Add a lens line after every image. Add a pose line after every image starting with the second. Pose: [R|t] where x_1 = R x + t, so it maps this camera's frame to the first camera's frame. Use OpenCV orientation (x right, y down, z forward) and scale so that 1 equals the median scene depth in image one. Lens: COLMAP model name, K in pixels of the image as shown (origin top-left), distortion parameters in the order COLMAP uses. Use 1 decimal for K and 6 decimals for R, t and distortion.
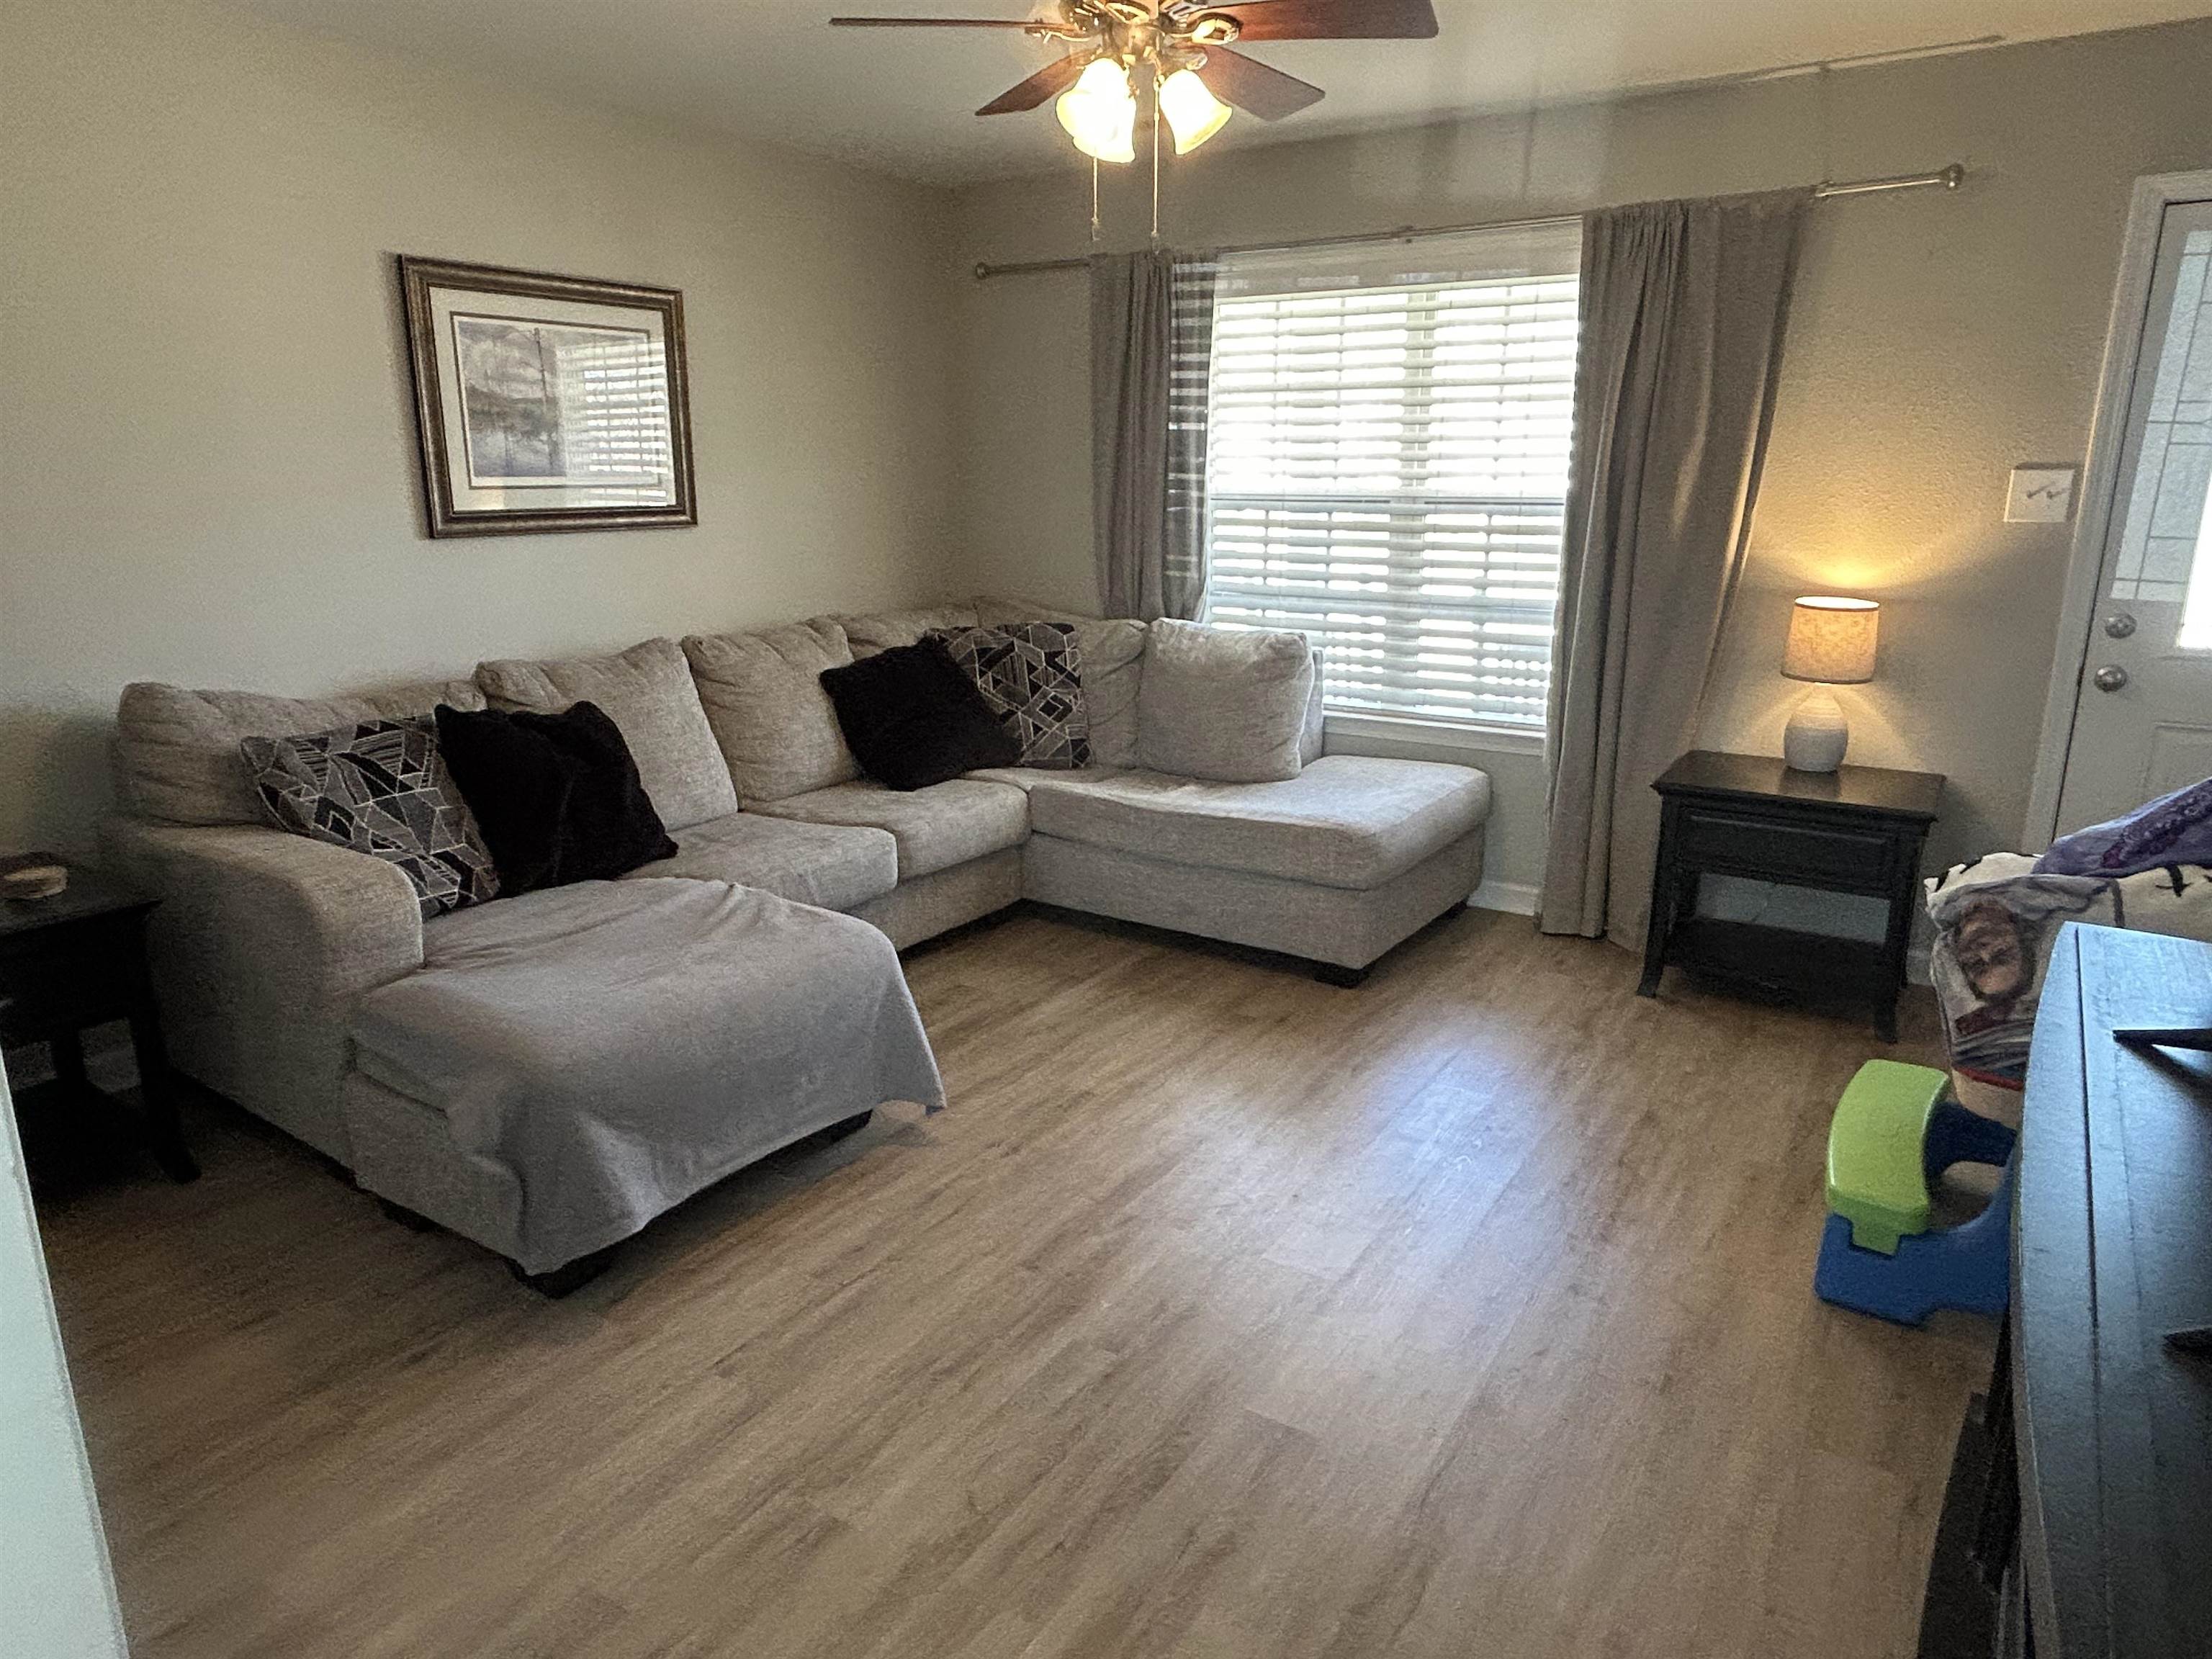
lens RADIAL K [[1378.3, 0, 1106.0], [0, 1378.3, 829.5], [0, 0, 1]] dist [0.001193, -0.000240]
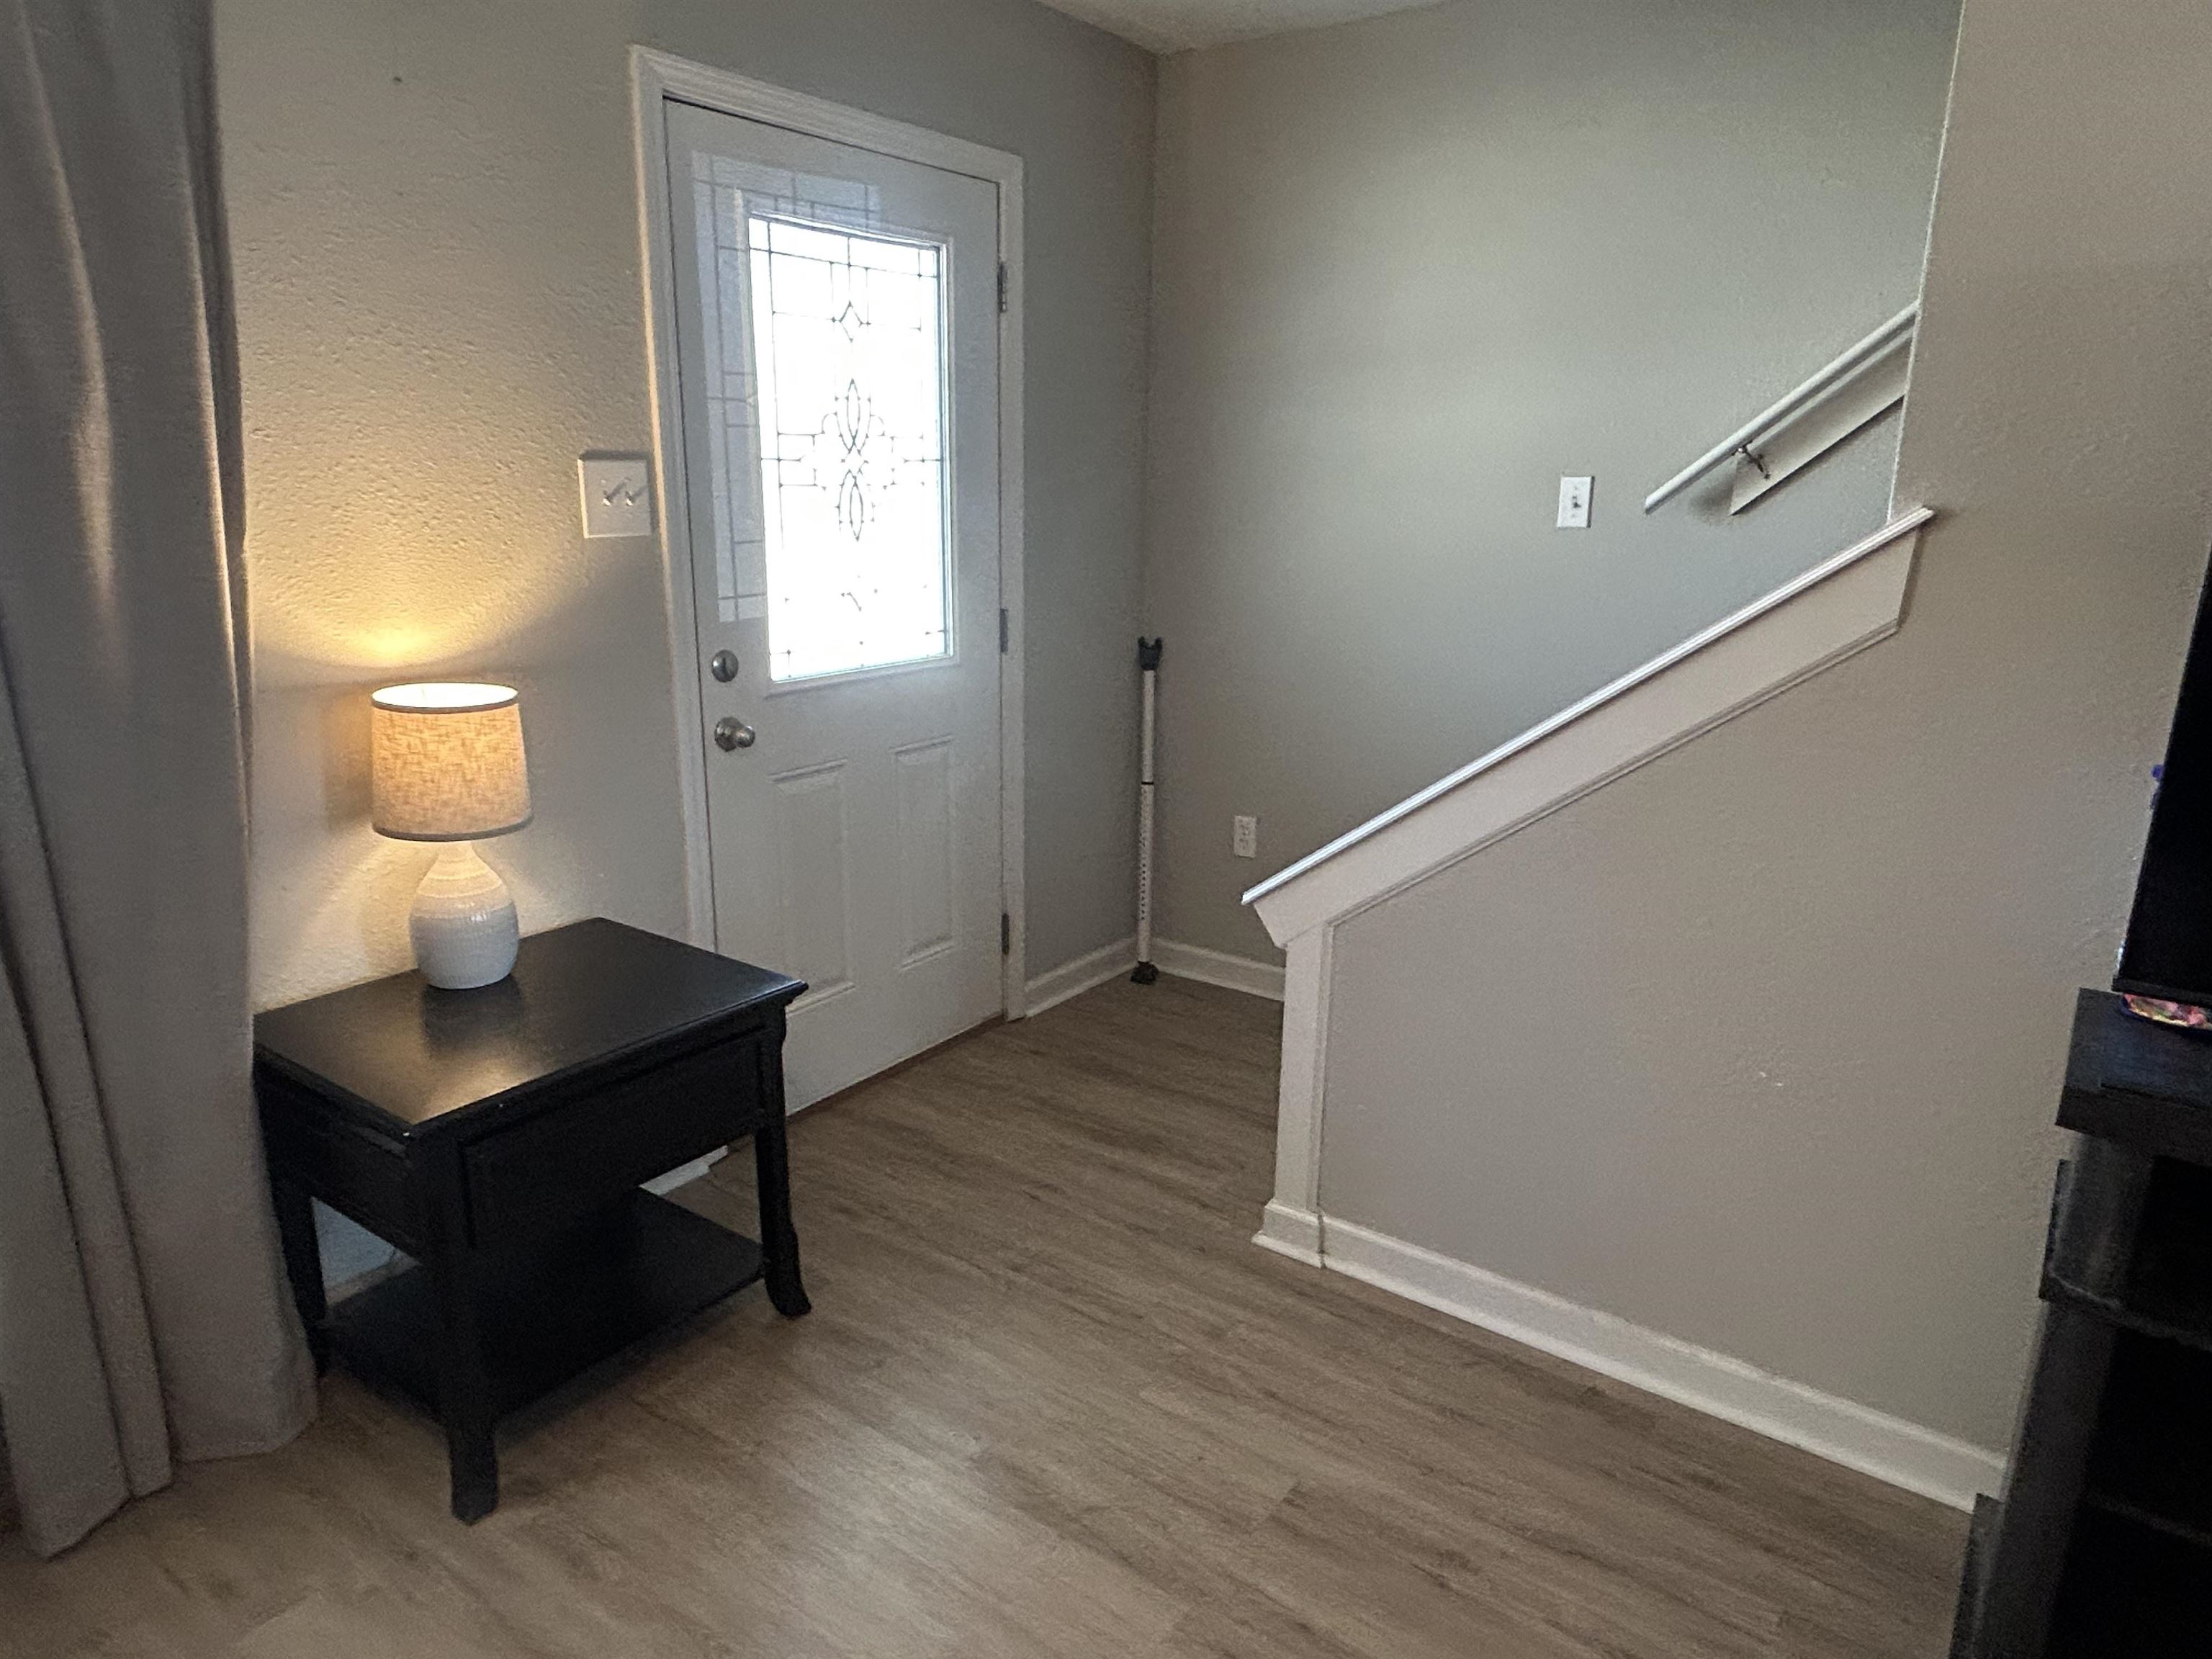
lens RADIAL K [[1378.3, 0, 1106.0], [0, 1378.3, 829.5], [0, 0, 1]] dist [0.001193, -0.000240]
pose [[0.036616, -0.260842, 0.964687, -0.023644], [0.238169, 0.939795, 0.245072, -0.192074], [-0.970533, 0.220785, 0.096536, 0.713753]]
